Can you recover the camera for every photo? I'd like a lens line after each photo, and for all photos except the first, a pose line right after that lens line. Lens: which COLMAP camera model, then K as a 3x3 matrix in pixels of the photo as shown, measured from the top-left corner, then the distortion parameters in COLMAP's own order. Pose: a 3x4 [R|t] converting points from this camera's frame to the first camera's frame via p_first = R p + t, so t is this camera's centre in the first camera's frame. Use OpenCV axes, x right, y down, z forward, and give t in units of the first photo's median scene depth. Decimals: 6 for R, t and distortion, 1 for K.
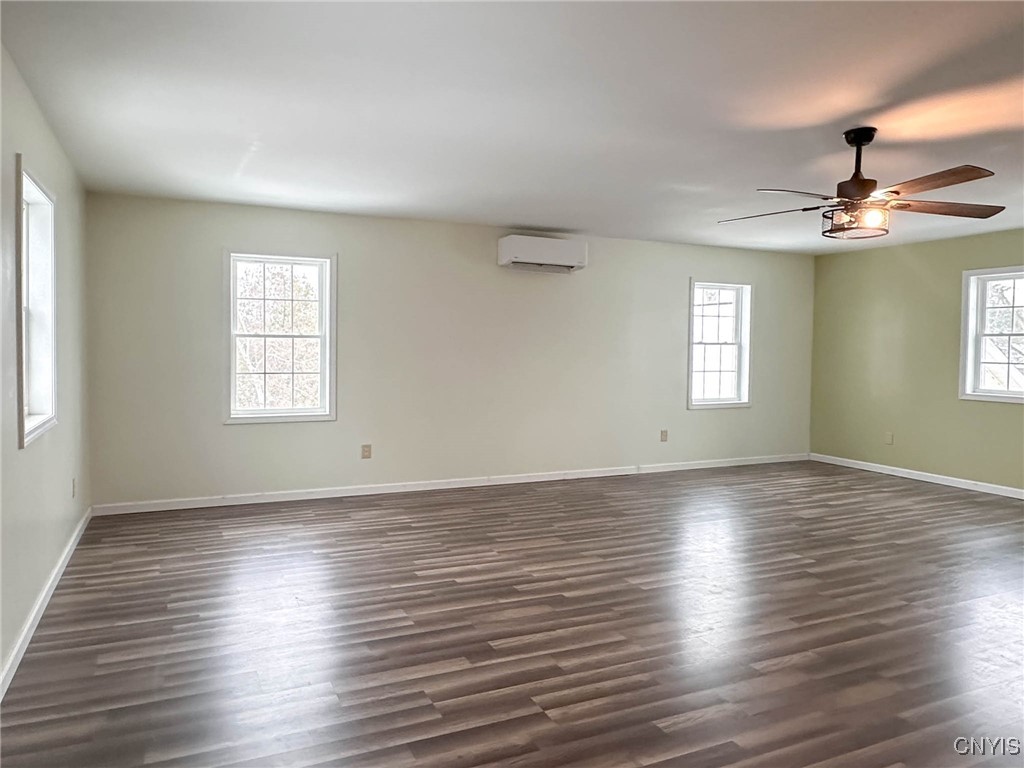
lens RADIAL K [[640.9, 0, 512.3], [0, 640.9, 339.4], [0, 0, 1]] dist [-0.004734, -0.001585]
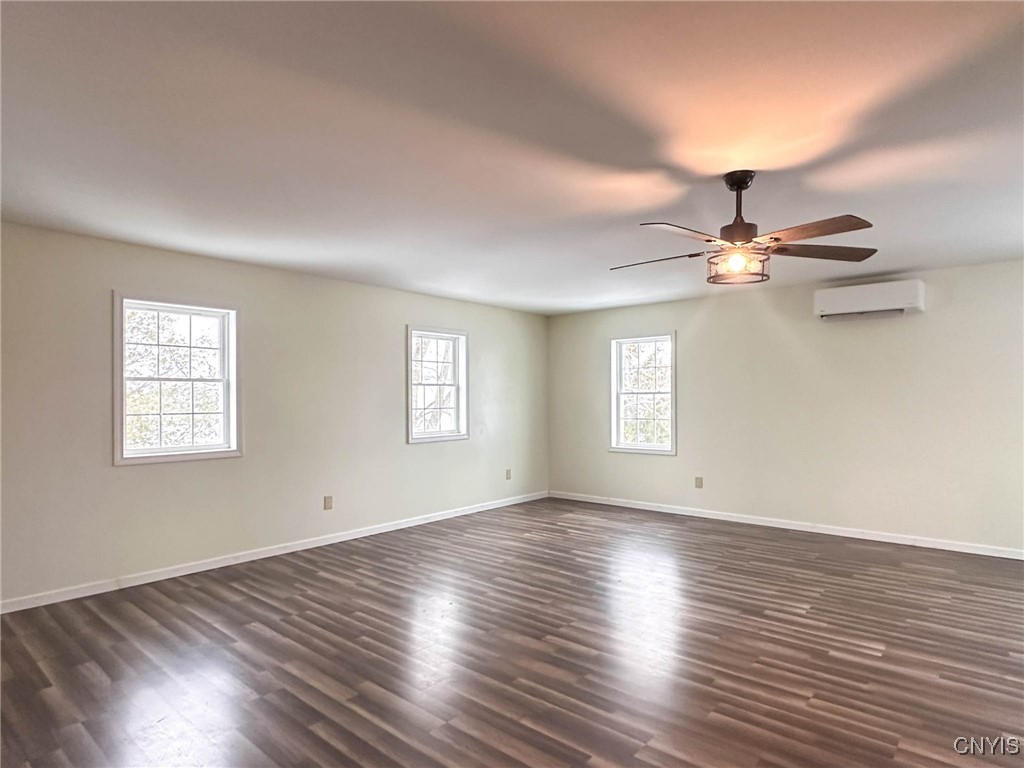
lens RADIAL K [[569.0, 0, 512.0], [0, 569.0, 384.0], [0, 0, 1]] dist [-0.028459, -0.000150]
pose [[0.452872, -0.030769, -0.891045, 0.967681], [0.021154, 0.999494, -0.023762, -0.002448], [0.891325, -0.008088, 0.453293, 0.254031]]
